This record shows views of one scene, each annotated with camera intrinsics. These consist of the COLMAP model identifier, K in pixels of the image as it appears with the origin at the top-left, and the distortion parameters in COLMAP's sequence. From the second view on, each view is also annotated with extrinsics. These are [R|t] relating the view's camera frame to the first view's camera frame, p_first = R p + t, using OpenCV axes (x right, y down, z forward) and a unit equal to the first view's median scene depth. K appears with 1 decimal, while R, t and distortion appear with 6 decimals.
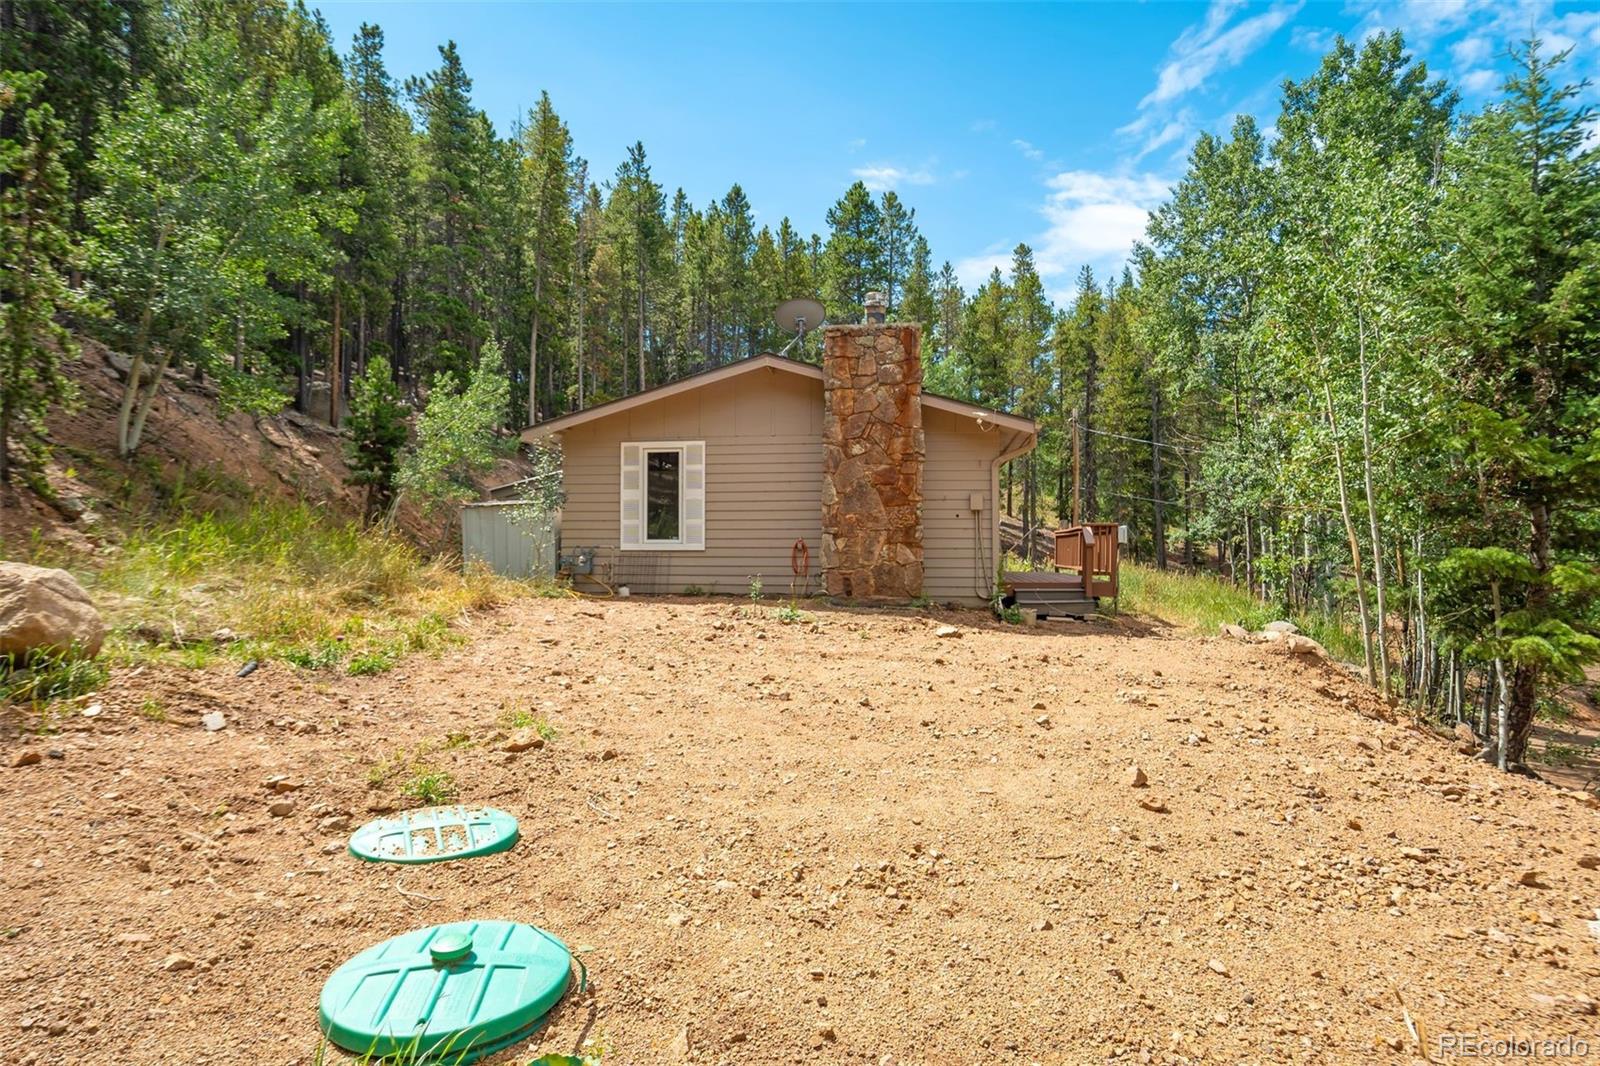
lens RADIAL K [[932.7, 0, 797.1], [0, 932.7, 533.6], [0, 0, 1]] dist [-0.045084, -0.001421]
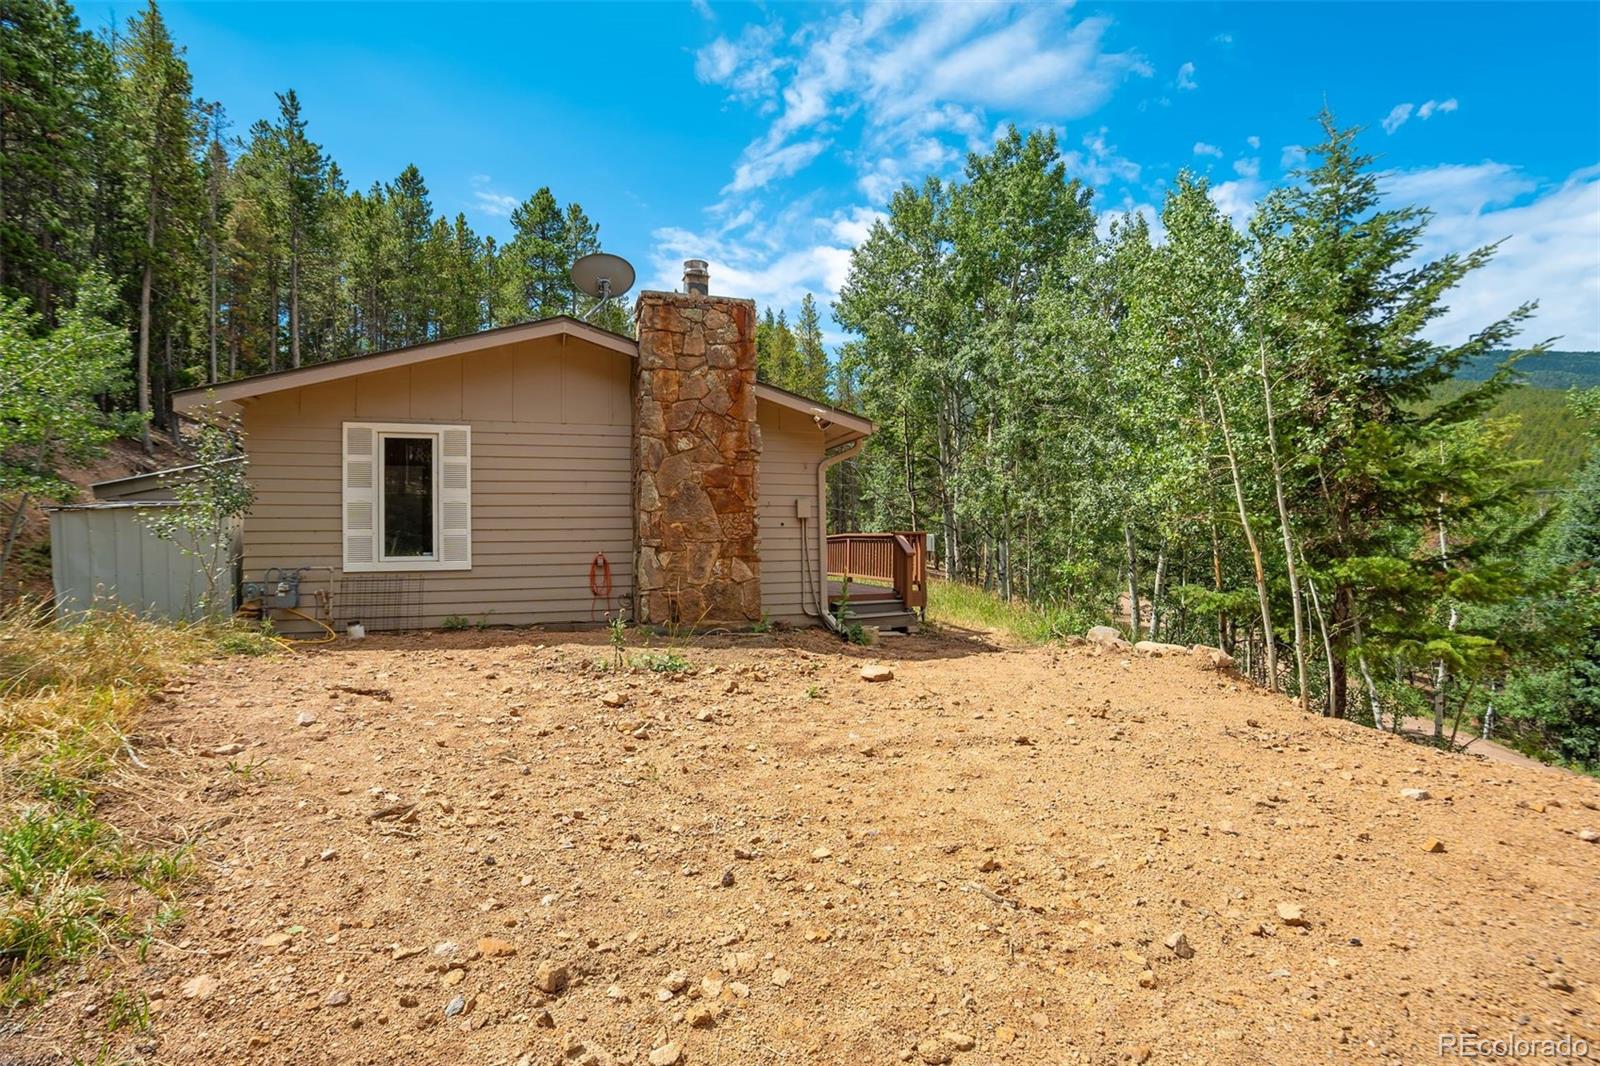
lens RADIAL K [[779.6, 0, 797.6], [0, 779.6, 525.7], [0, 0, 1]] dist [-0.023012, 0.008255]
pose [[0.896868, -0.001539, 0.442296, -0.139080], [0.006786, 0.999924, -0.010280, -0.009554], [-0.442246, 0.012222, 0.896810, 0.312267]]
